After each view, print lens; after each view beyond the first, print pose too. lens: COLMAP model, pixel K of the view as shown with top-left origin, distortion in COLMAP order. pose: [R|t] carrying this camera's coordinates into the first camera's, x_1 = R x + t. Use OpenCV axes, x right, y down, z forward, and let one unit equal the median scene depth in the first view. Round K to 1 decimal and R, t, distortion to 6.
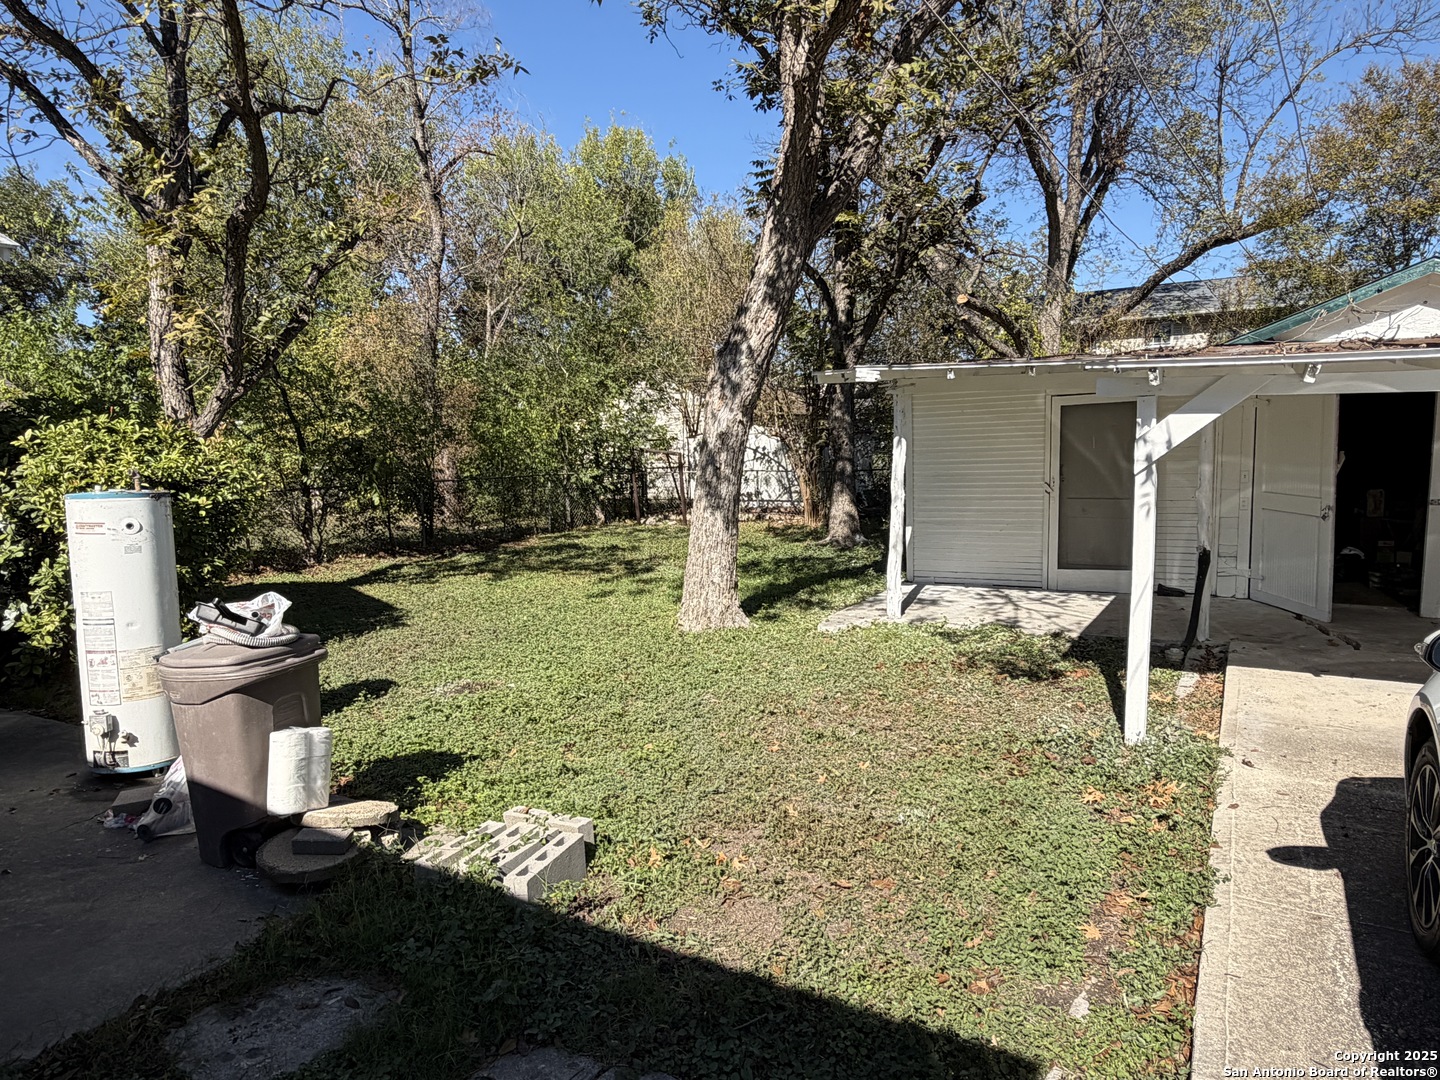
lens RADIAL K [[917.0, 0, 716.1], [0, 917.0, 540.6], [0, 0, 1]] dist [0.002815, 0.000278]
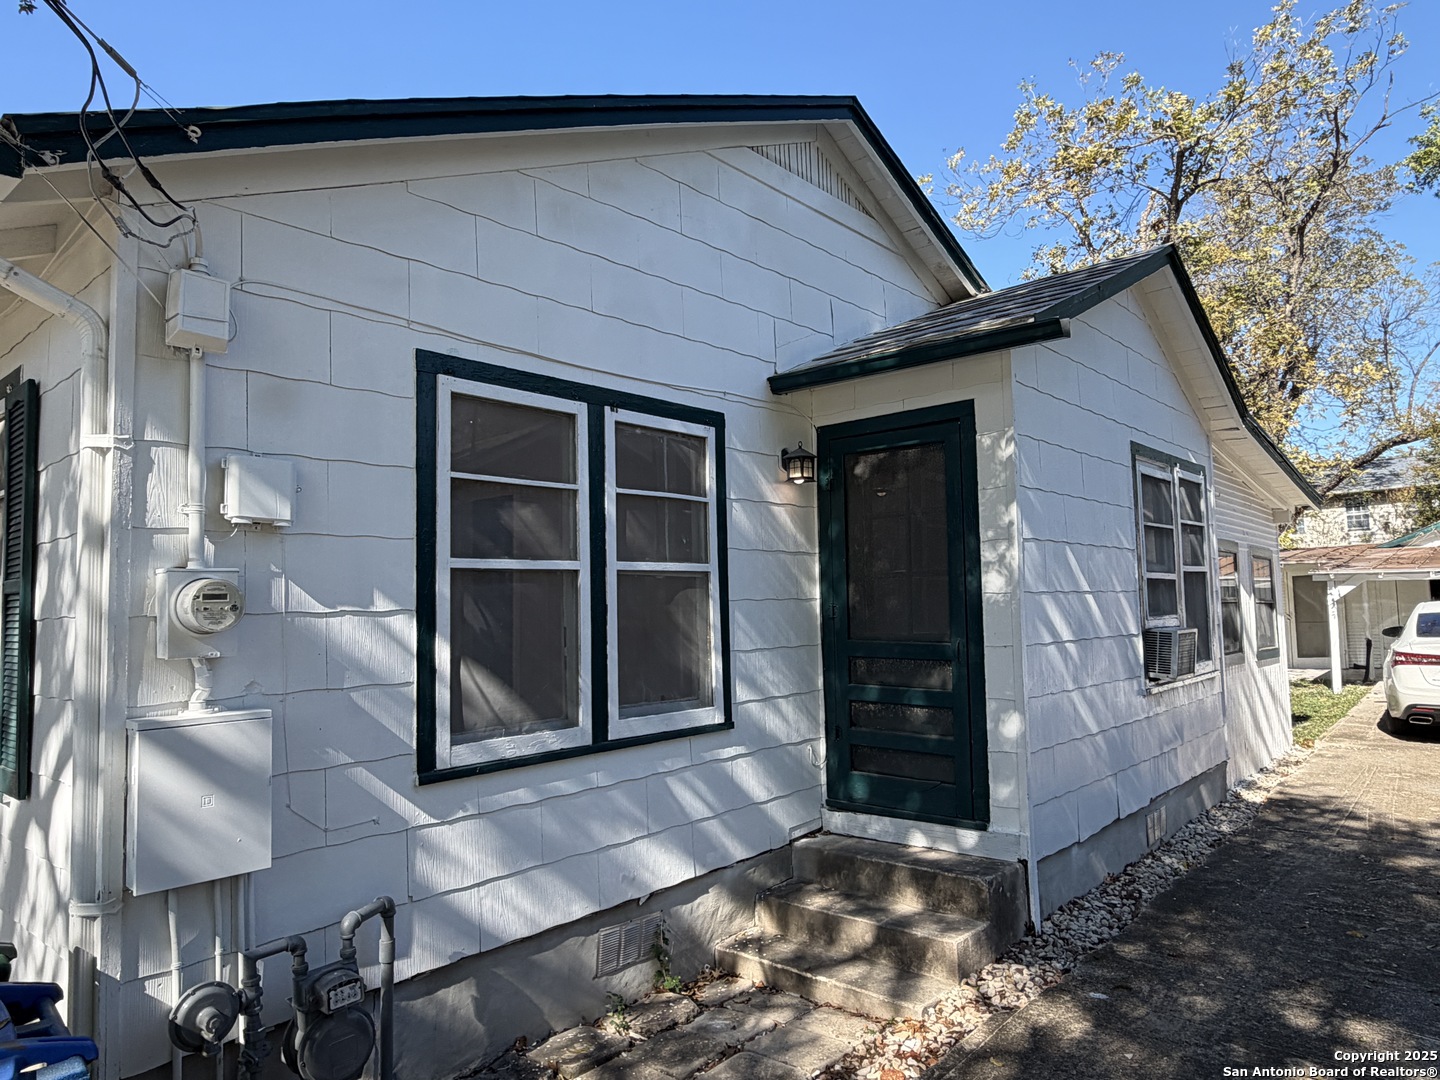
lens RADIAL K [[917.0, 0, 720.6], [0, 917.0, 548.1], [0, 0, 1]] dist [0.002815, 0.000278]
pose [[0.984001, -0.022265, -0.176764, -0.496251], [-0.005951, 0.987499, -0.157514, 0.116393], [0.178061, 0.156046, 0.971568, -1.179918]]
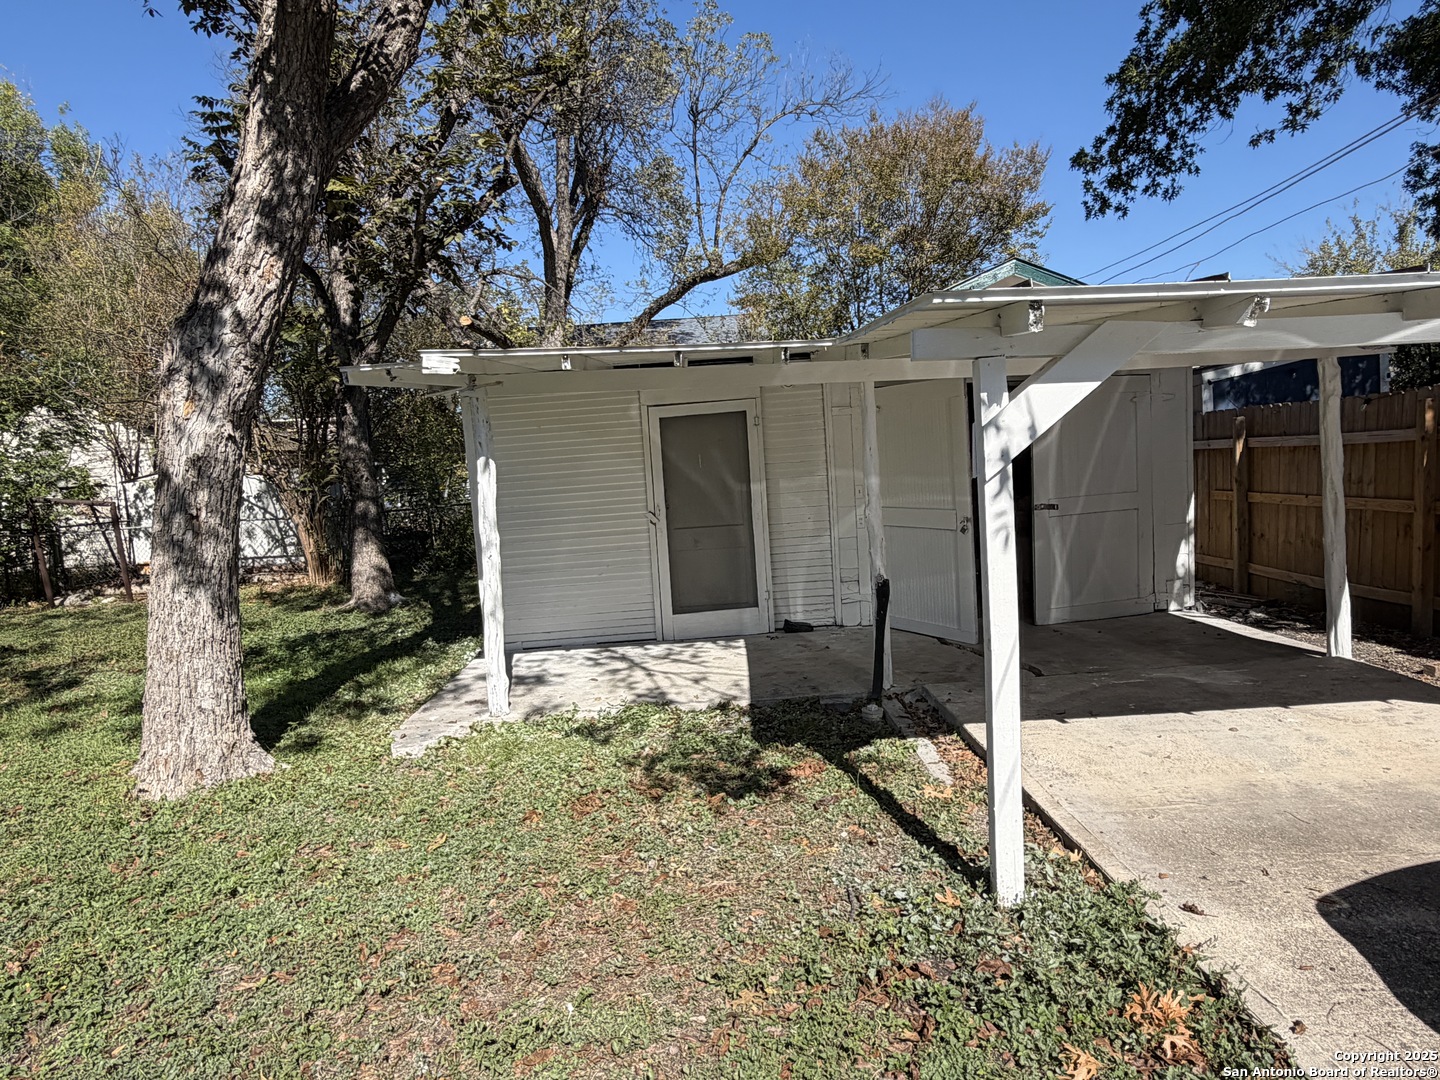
lens RADIAL K [[917.0, 0, 718.1], [0, 917.0, 548.1], [0, 0, 1]] dist [0.002815, 0.000278]
pose [[0.854370, -0.077545, 0.513847, -0.012456], [0.094577, 0.995493, -0.007022, -0.018910], [-0.510986, 0.054597, 0.857853, 0.264861]]
